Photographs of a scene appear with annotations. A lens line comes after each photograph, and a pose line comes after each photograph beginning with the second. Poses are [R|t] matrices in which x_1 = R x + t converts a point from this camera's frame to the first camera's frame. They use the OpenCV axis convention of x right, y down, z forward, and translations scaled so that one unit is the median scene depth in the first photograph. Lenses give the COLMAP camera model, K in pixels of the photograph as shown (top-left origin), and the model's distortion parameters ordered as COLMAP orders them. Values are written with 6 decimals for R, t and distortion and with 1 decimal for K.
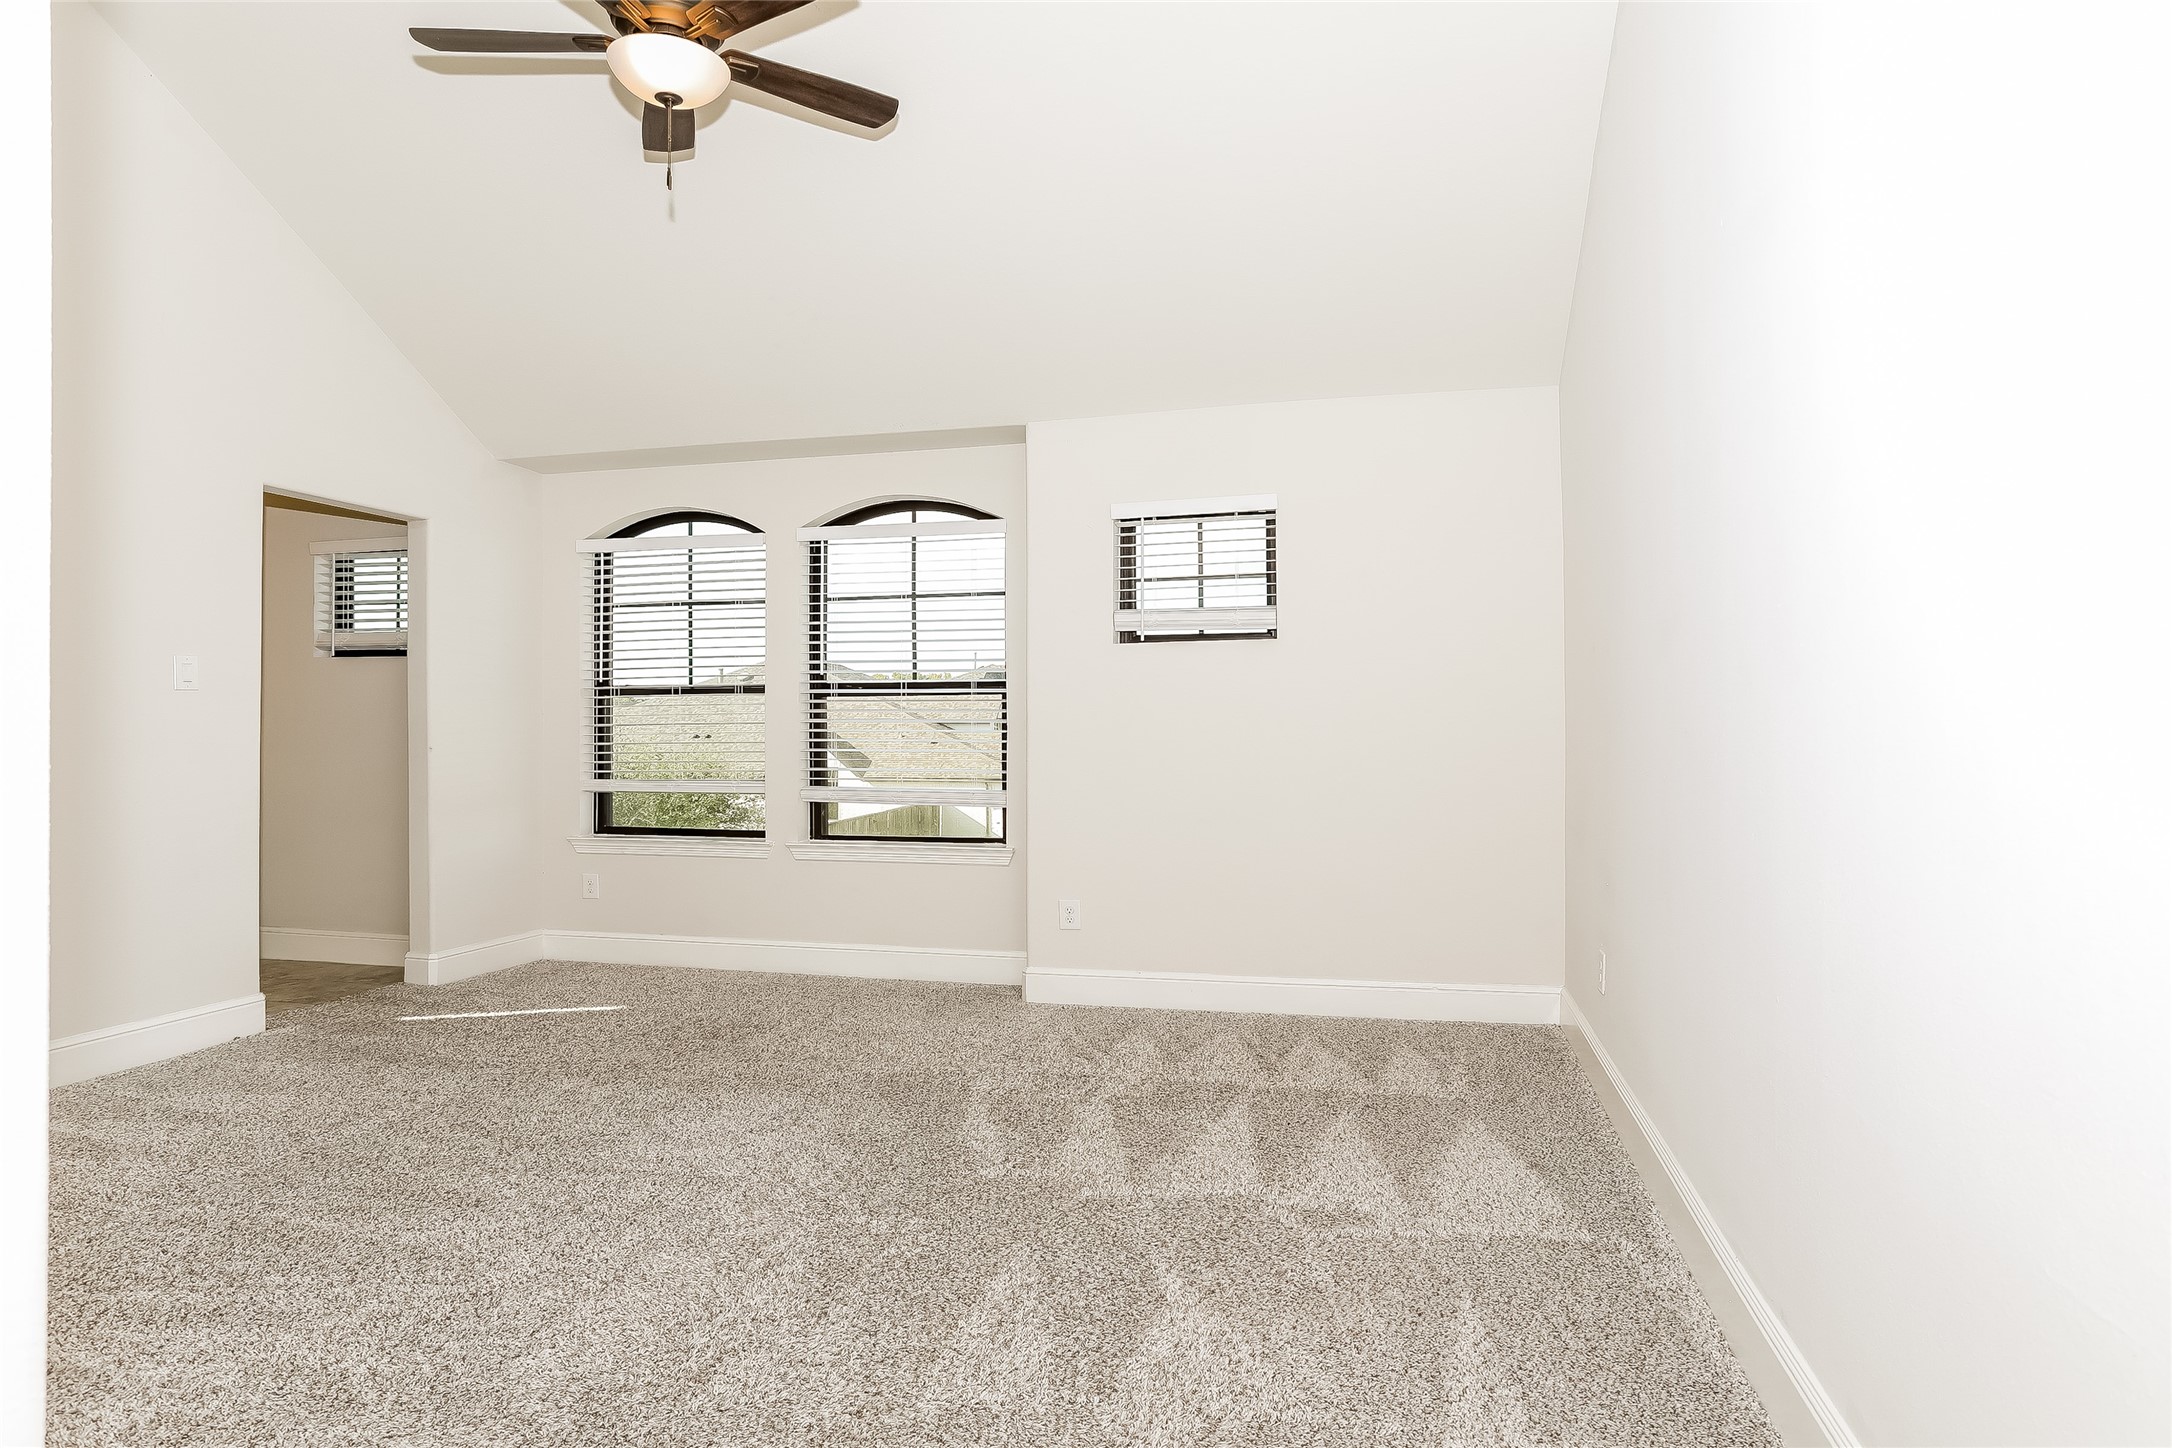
lens RADIAL K [[1249.0, 0, 1090.1], [0, 1249.0, 713.1], [0, 0, 1]] dist [-0.006469, 0.010160]
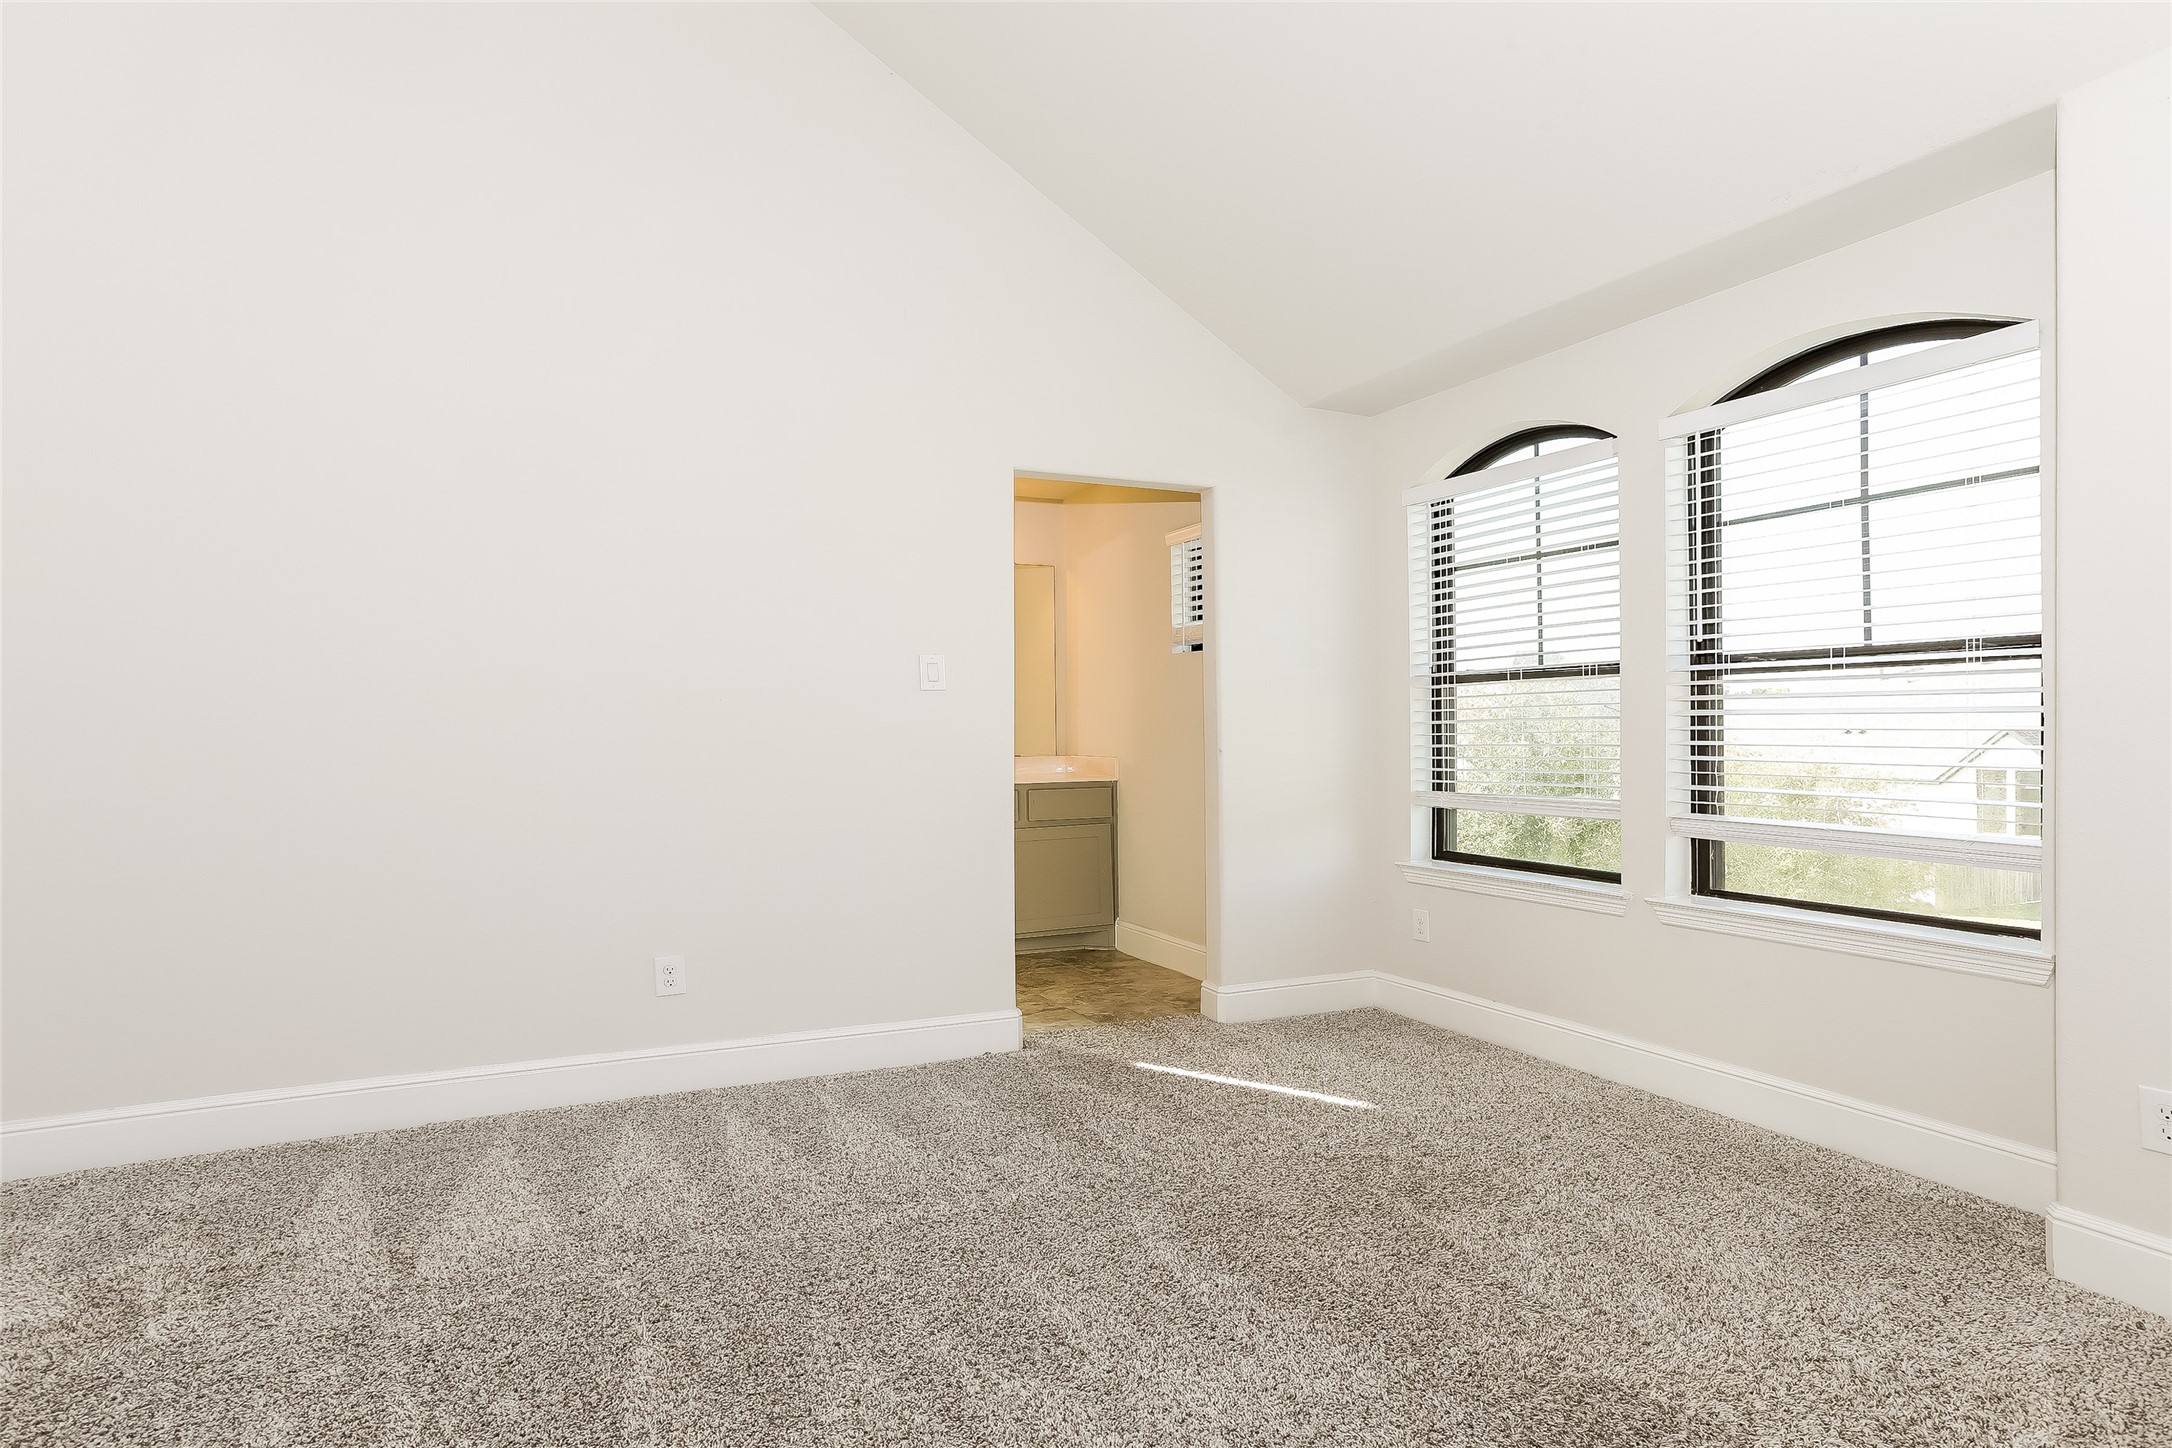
lens RADIAL K [[1249.0, 0, 1083.2], [0, 1249.0, 748.2], [0, 0, 1]] dist [-0.006469, 0.010160]
pose [[0.633655, 0.009396, -0.773559, 0.076323], [0.017733, 0.999487, 0.026666, 0.001385], [0.773413, -0.030615, 0.633163, 0.339060]]
